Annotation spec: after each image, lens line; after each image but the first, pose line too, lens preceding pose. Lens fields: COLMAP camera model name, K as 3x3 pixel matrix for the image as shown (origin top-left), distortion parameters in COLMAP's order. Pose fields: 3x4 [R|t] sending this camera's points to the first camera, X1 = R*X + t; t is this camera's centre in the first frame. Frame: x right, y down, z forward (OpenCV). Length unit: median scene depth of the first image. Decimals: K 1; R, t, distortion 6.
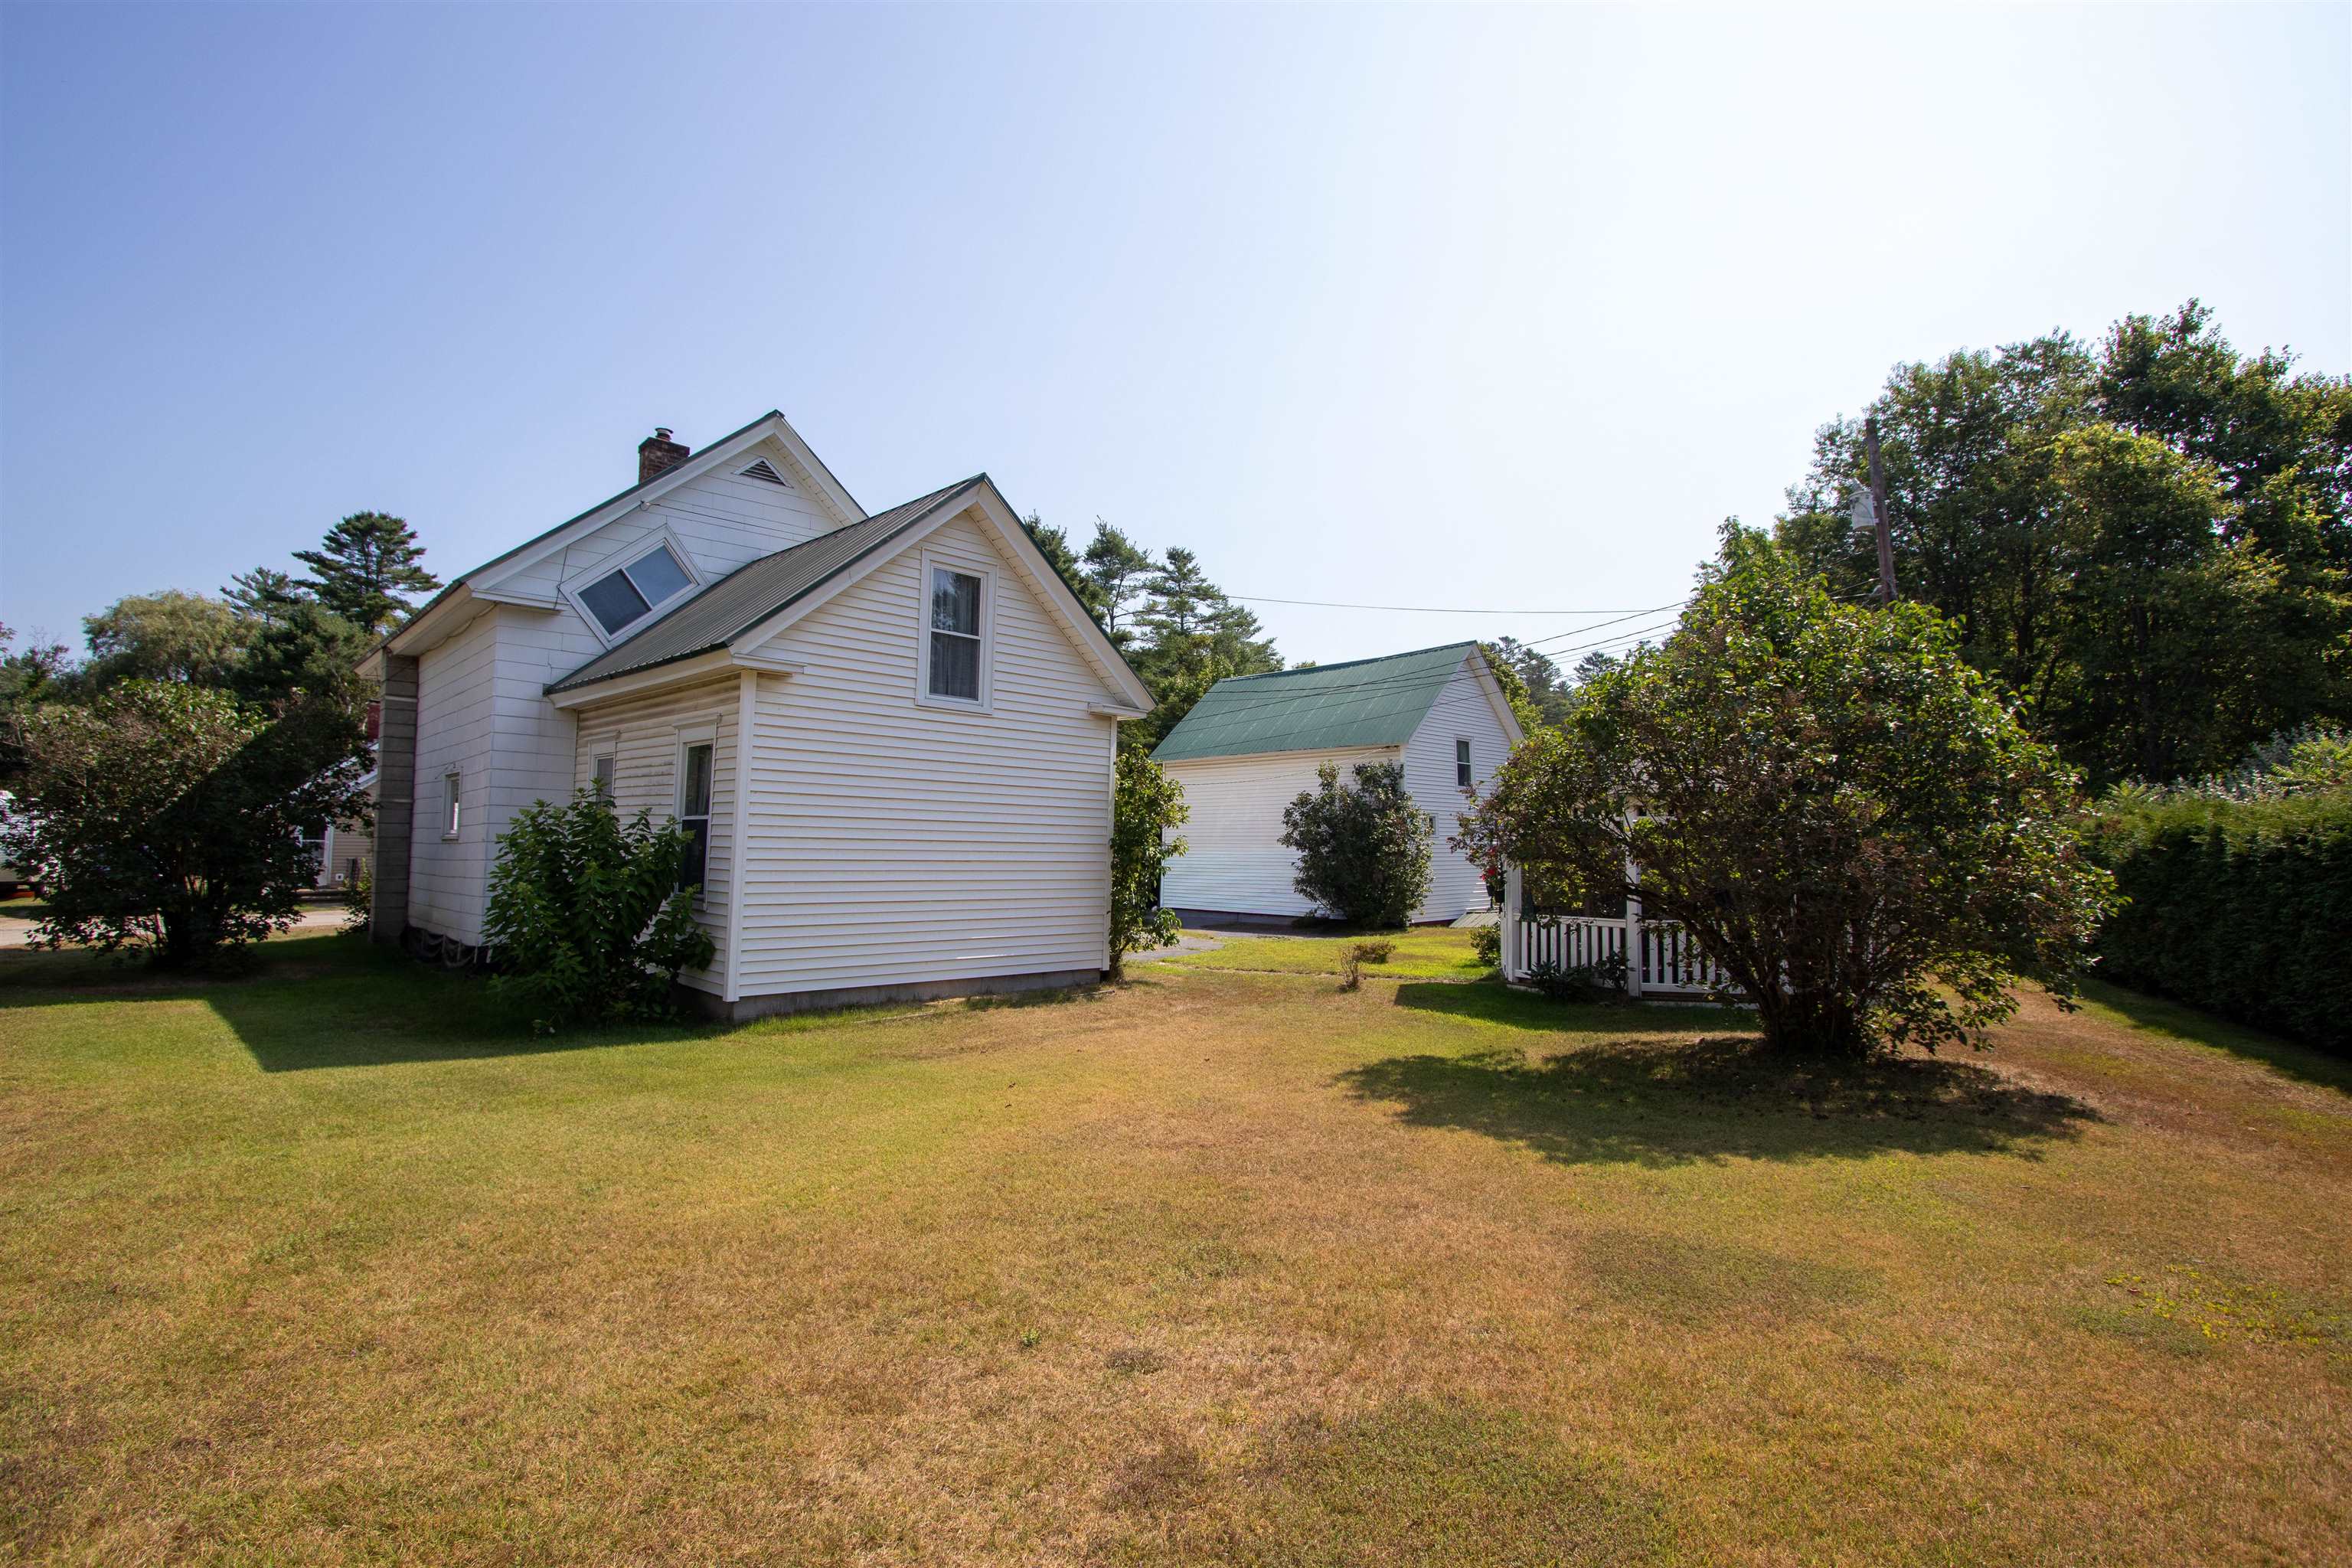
lens RADIAL K [[1103.9, 0, 1174.3], [0, 1103.9, 797.8], [0, 0, 1]] dist [-0.014544, 0.000650]
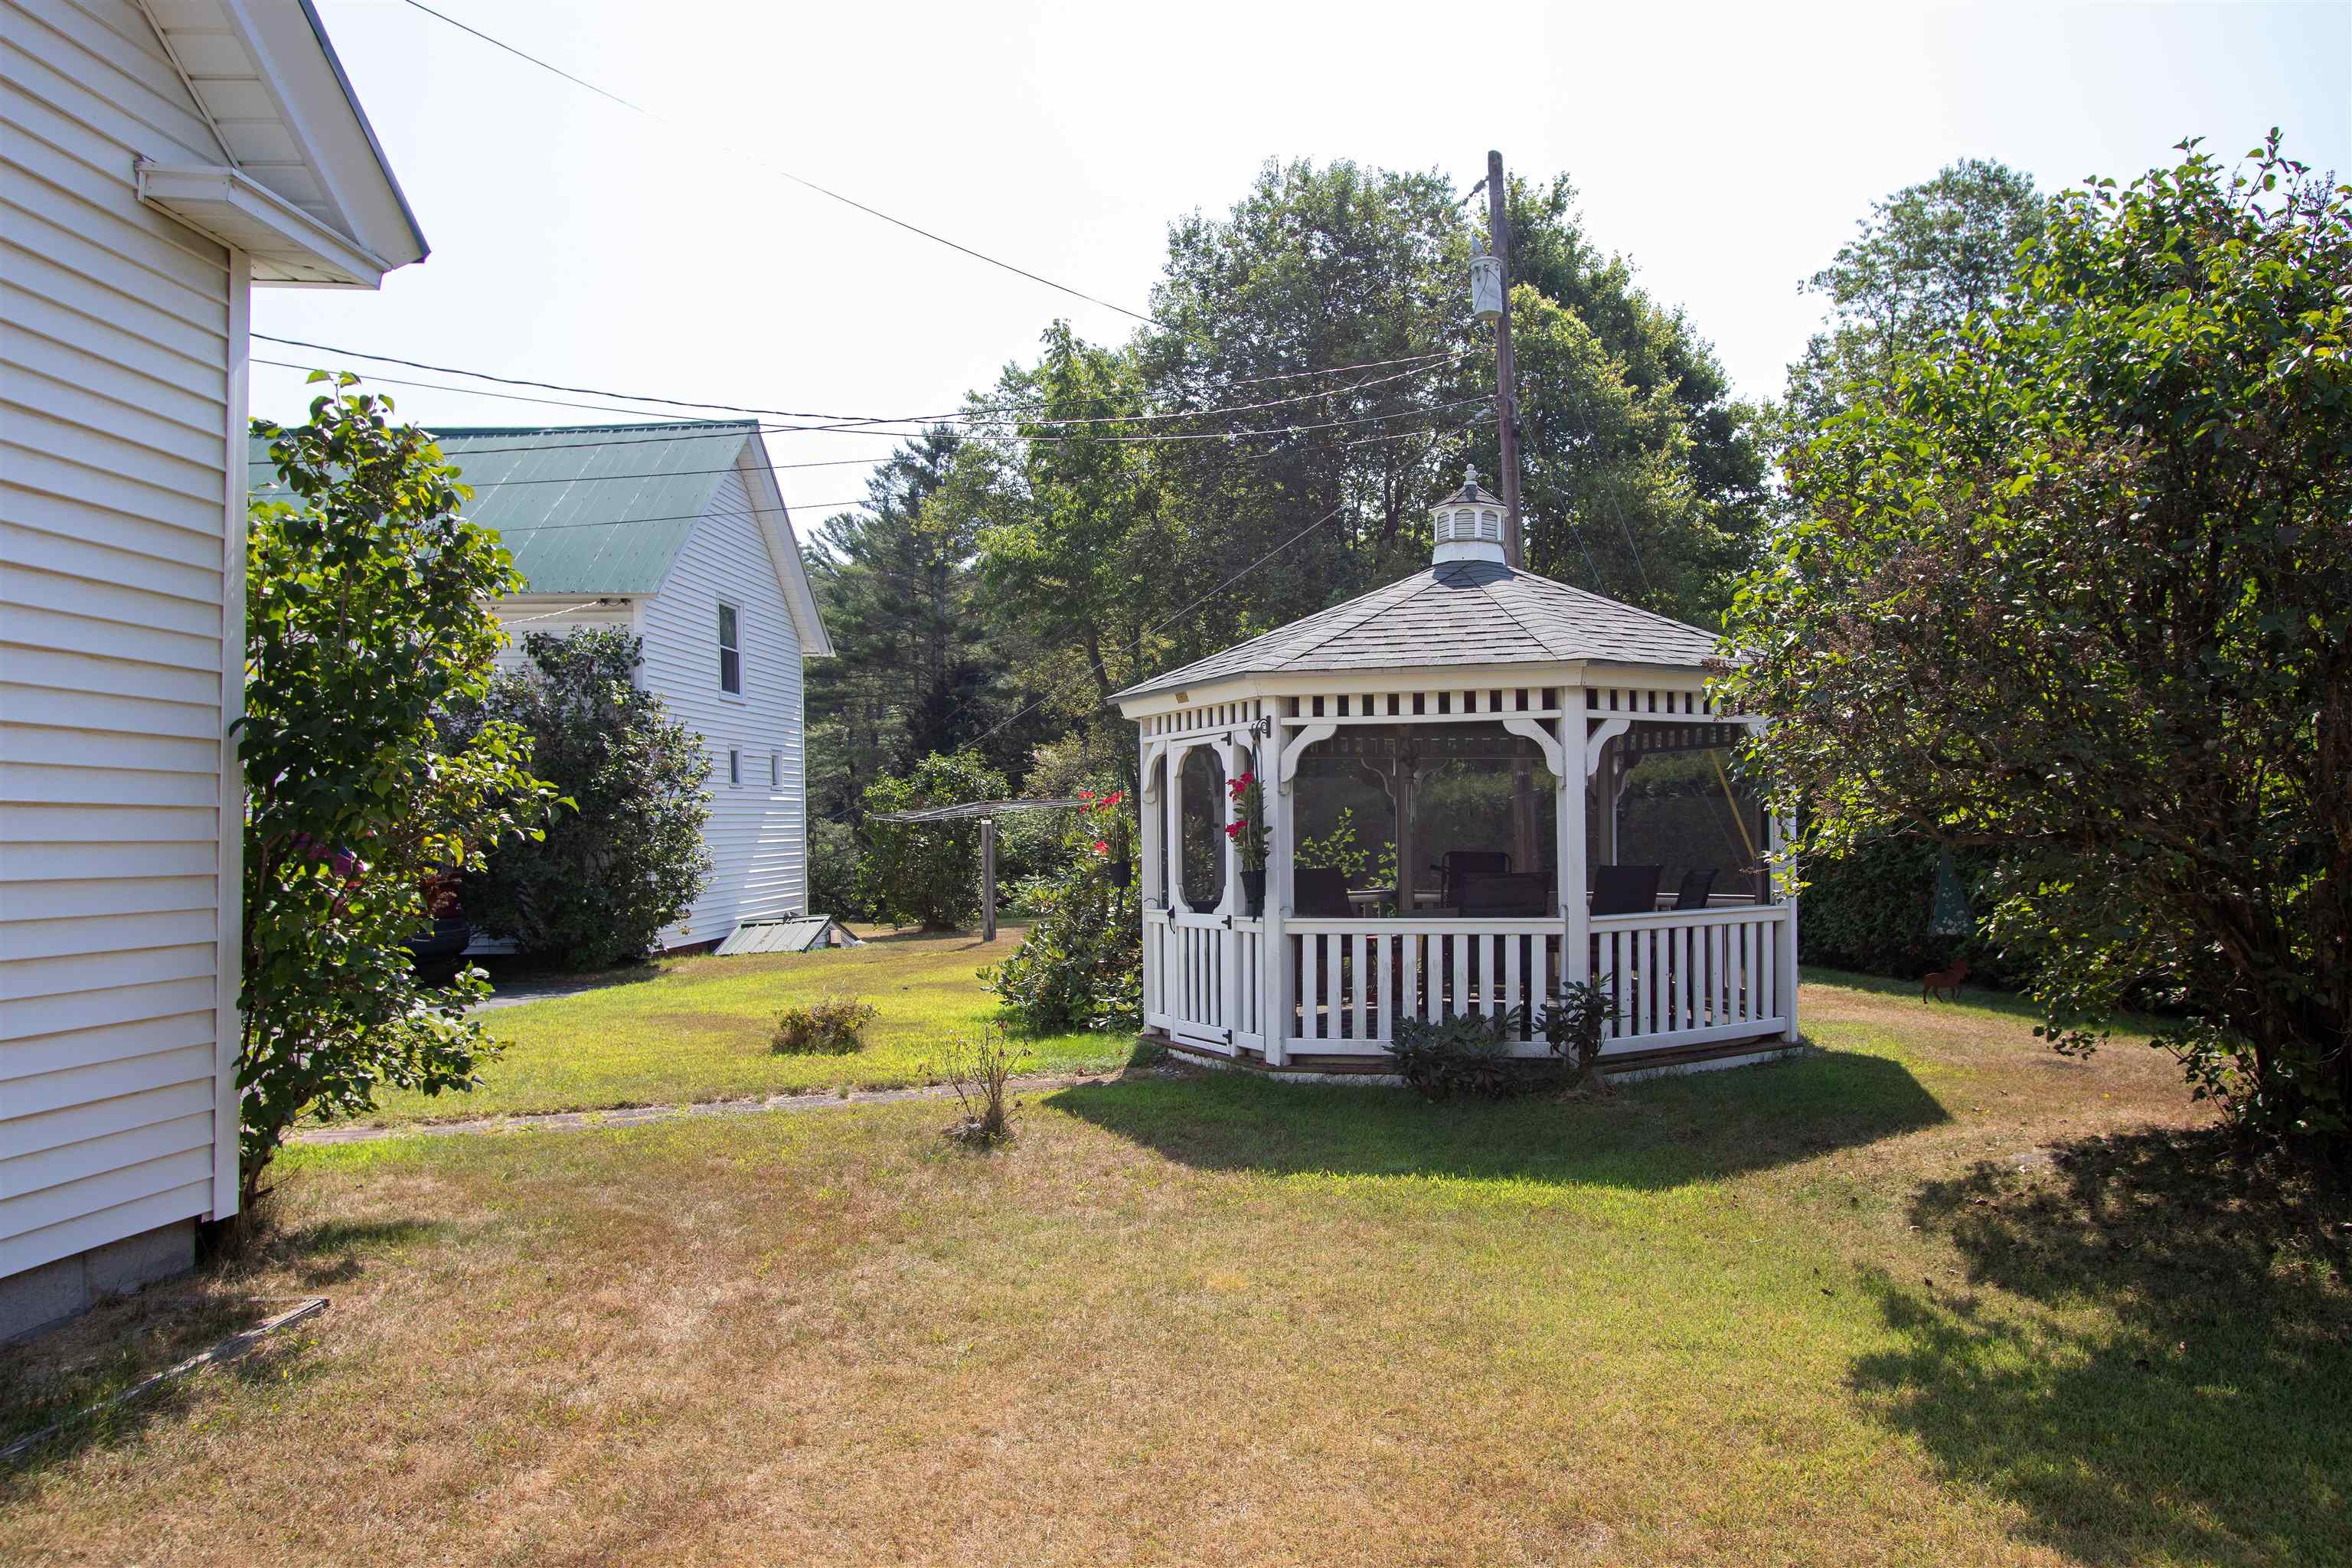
lens RADIAL K [[1416.4, 0, 1176.8], [0, 1416.4, 847.4], [0, 0, 1]] dist [-0.024687, -0.000370]
pose [[0.690162, -0.020144, 0.723374, -0.092861], [-0.021895, 0.998574, 0.048698, 0.029468], [-0.723323, -0.049448, 0.688737, 0.387692]]
